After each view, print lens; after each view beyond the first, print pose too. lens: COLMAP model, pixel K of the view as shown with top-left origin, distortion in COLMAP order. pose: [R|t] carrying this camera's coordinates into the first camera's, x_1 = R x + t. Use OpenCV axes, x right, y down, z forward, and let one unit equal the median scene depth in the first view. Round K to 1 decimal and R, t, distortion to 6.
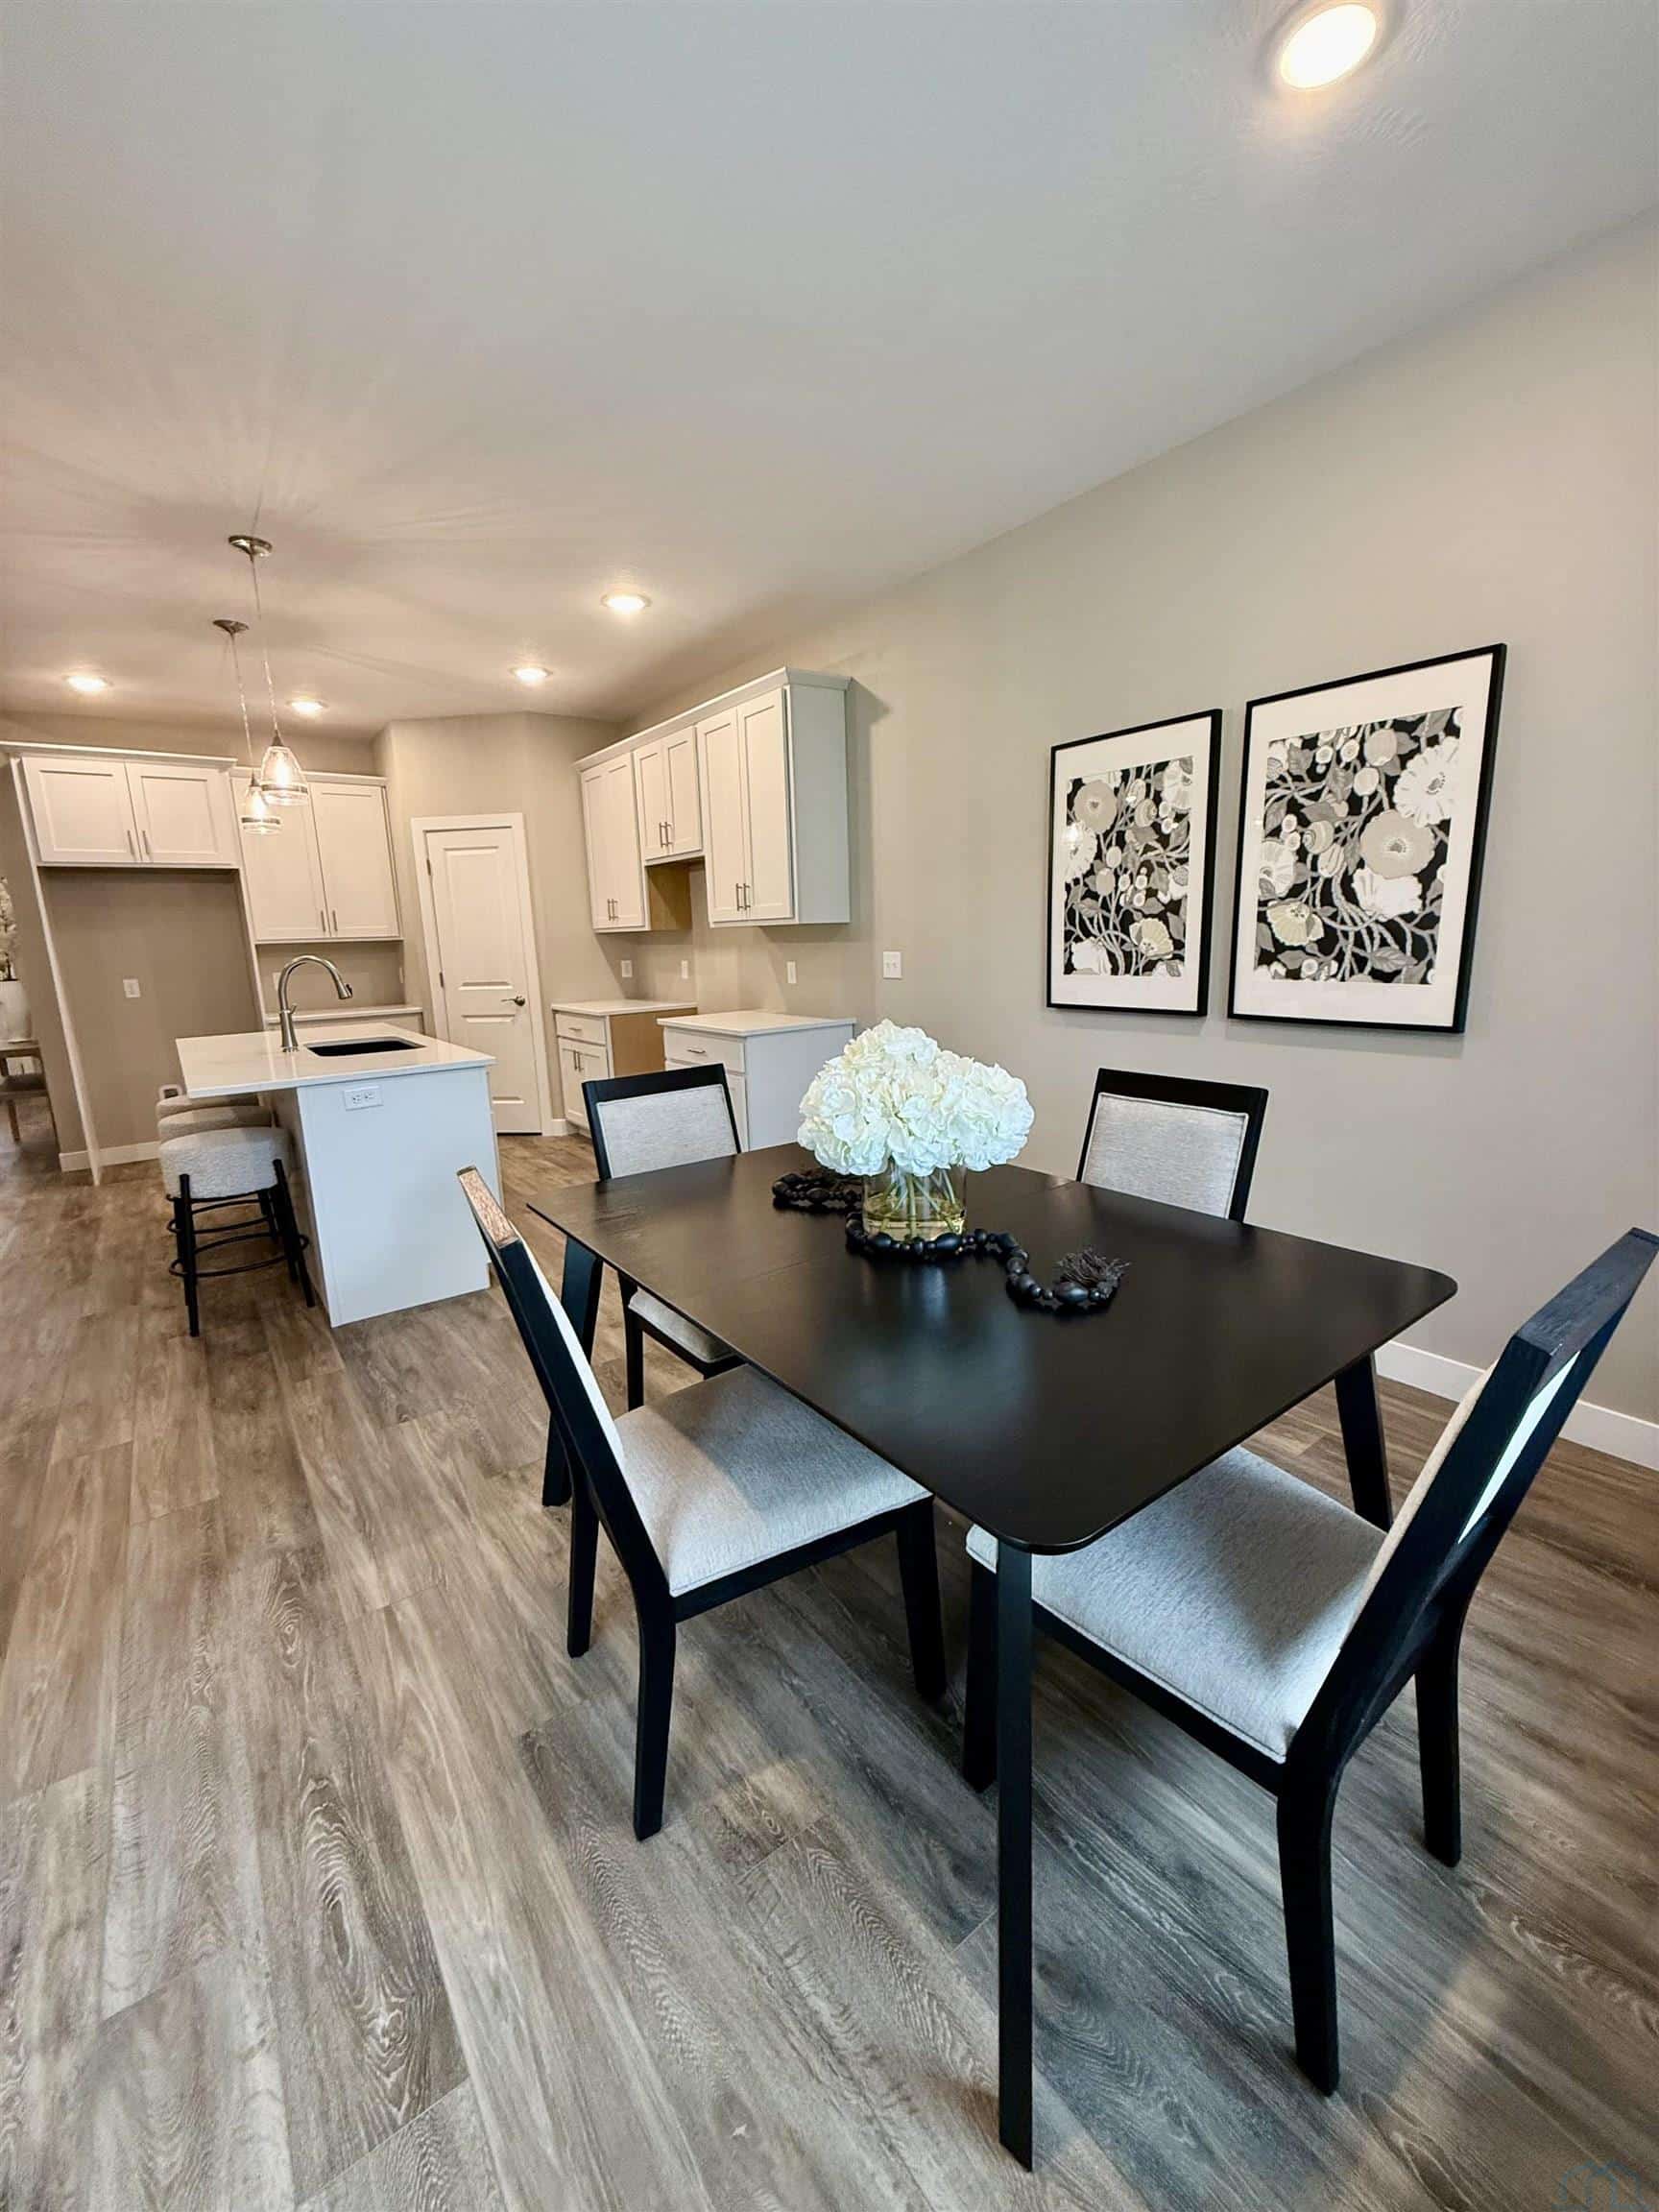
lens RADIAL K [[881.2, 0, 829.5], [0, 881.2, 1106.0], [0, 0, 1]] dist [-0.001267, 0.000080]
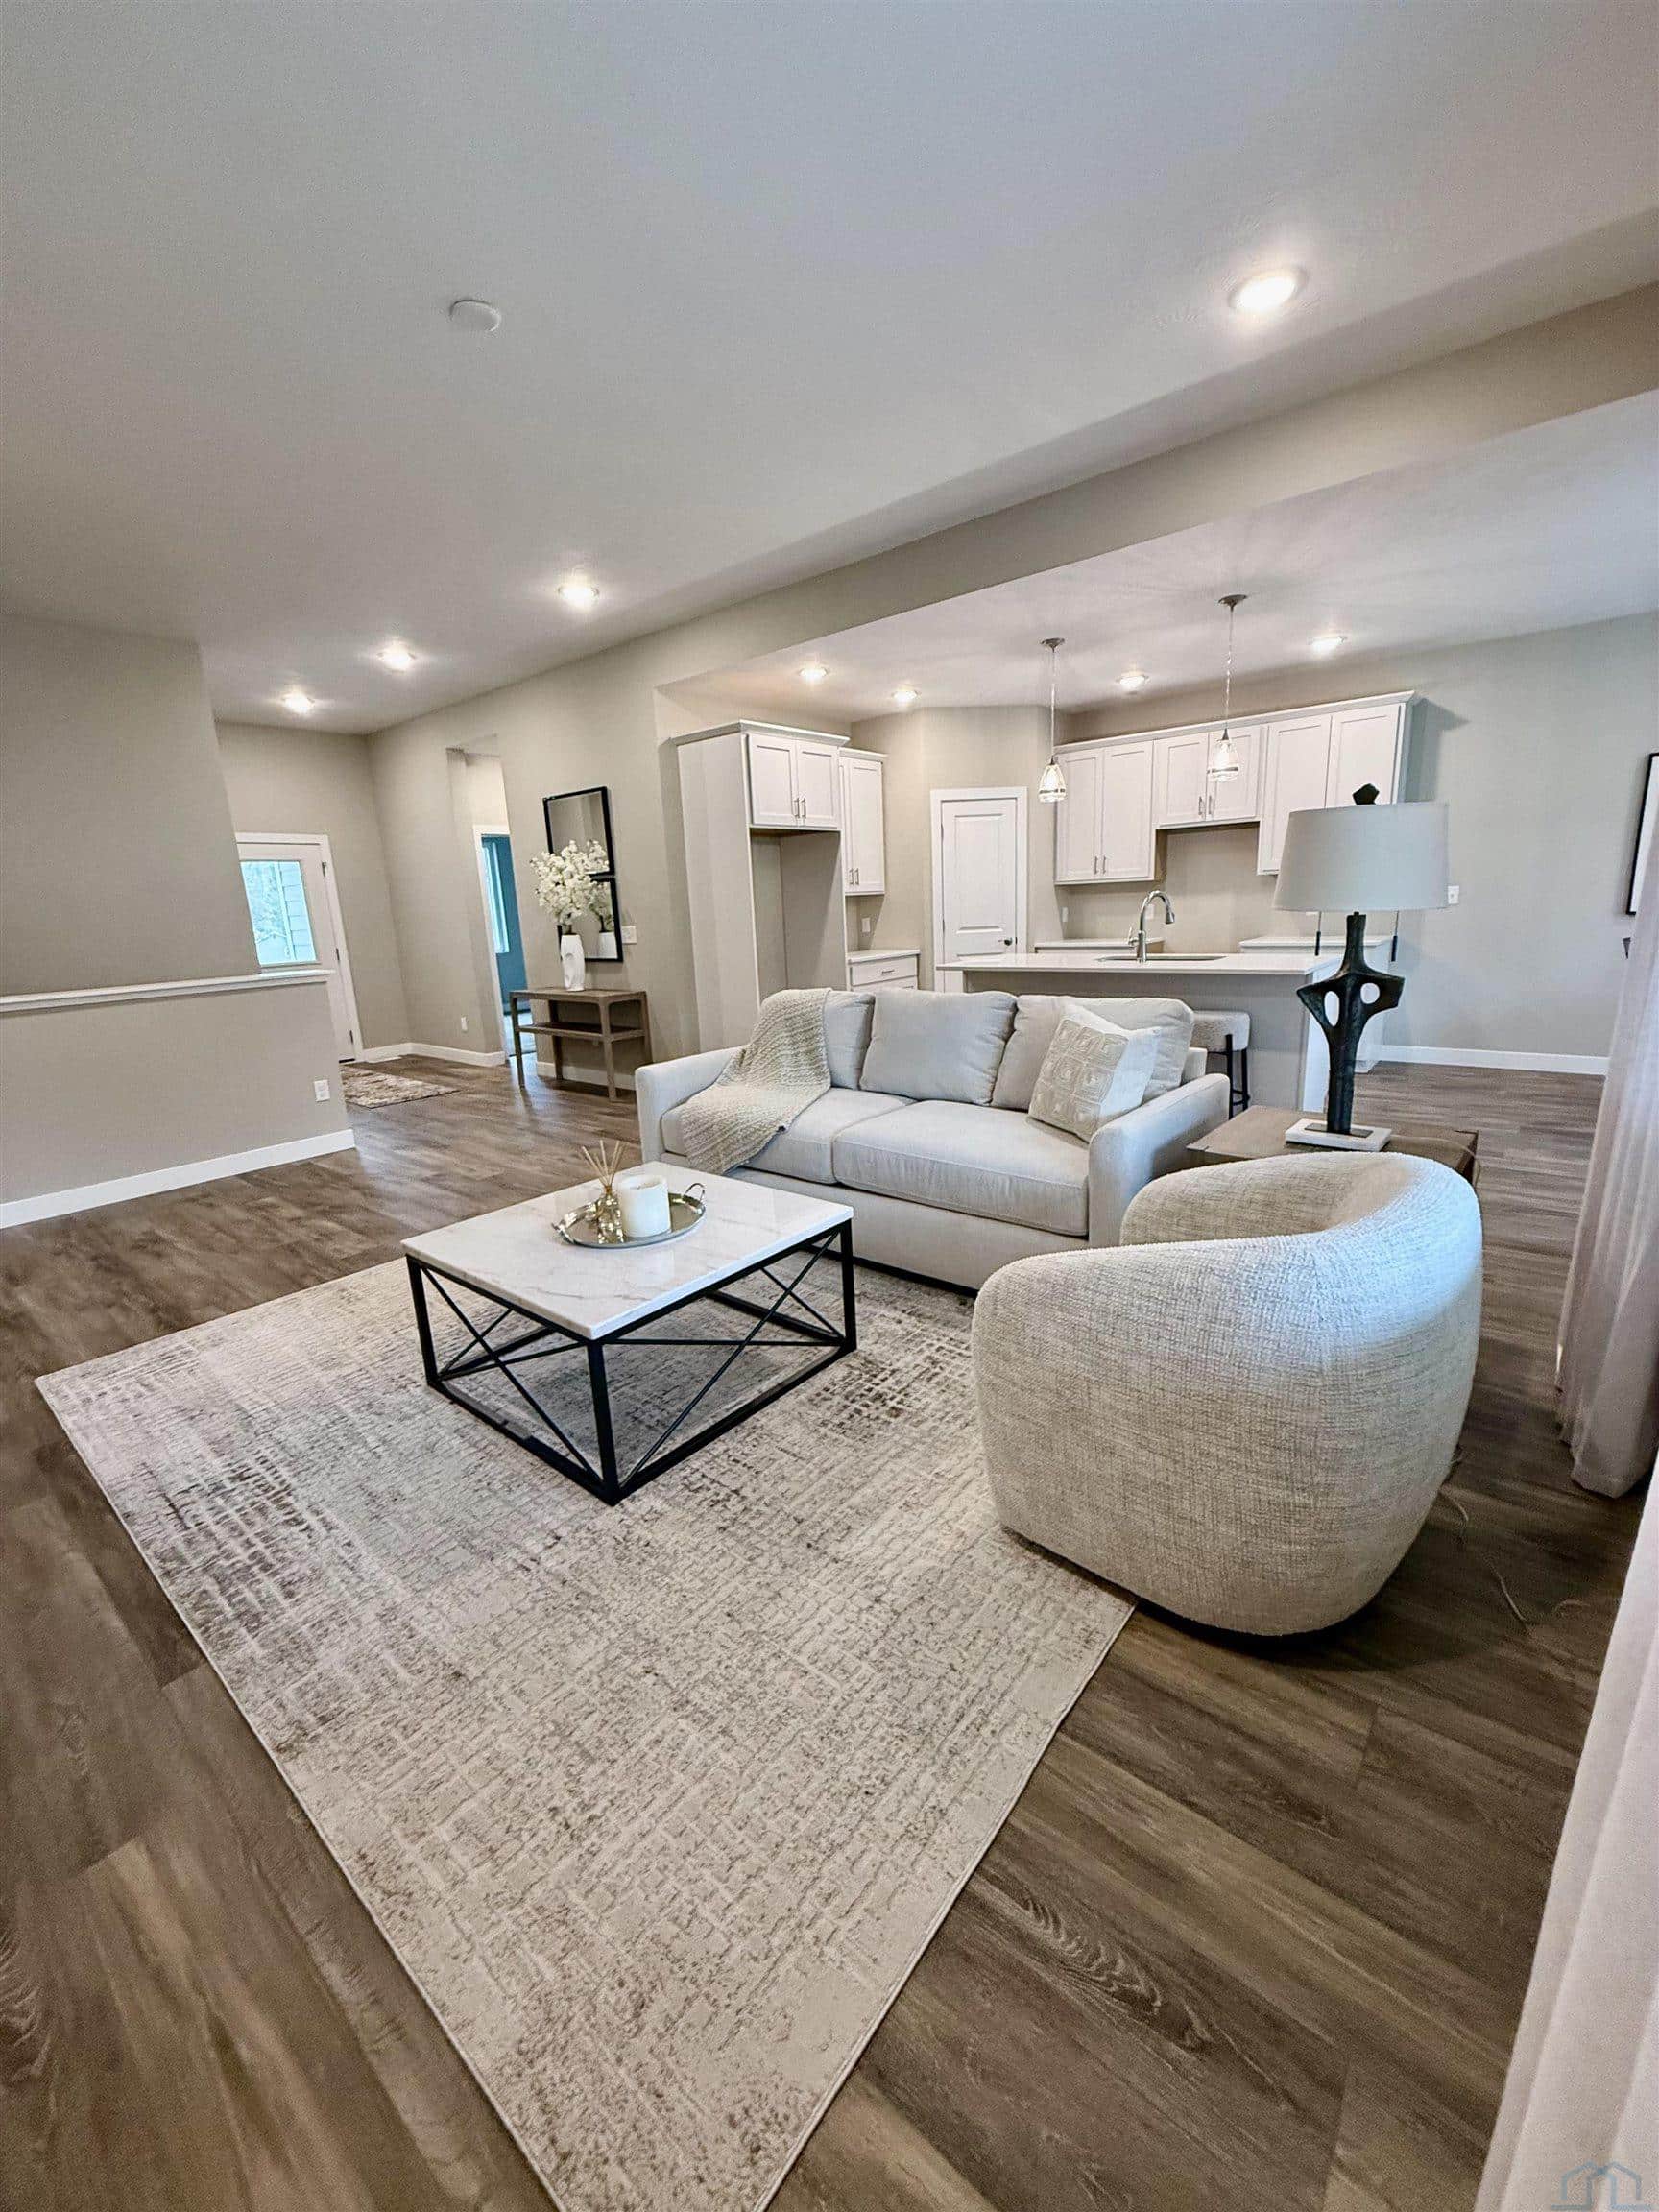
lens RADIAL K [[887.3, 0, 829.5], [0, 887.3, 1106.0], [0, 0, 1]] dist [0.000231, 0.000168]
pose [[0.972935, -0.066326, 0.221355, -1.826424], [0.061179, 0.997675, 0.030035, 0.118385], [-0.222832, -0.015680, 0.974731, -0.317043]]
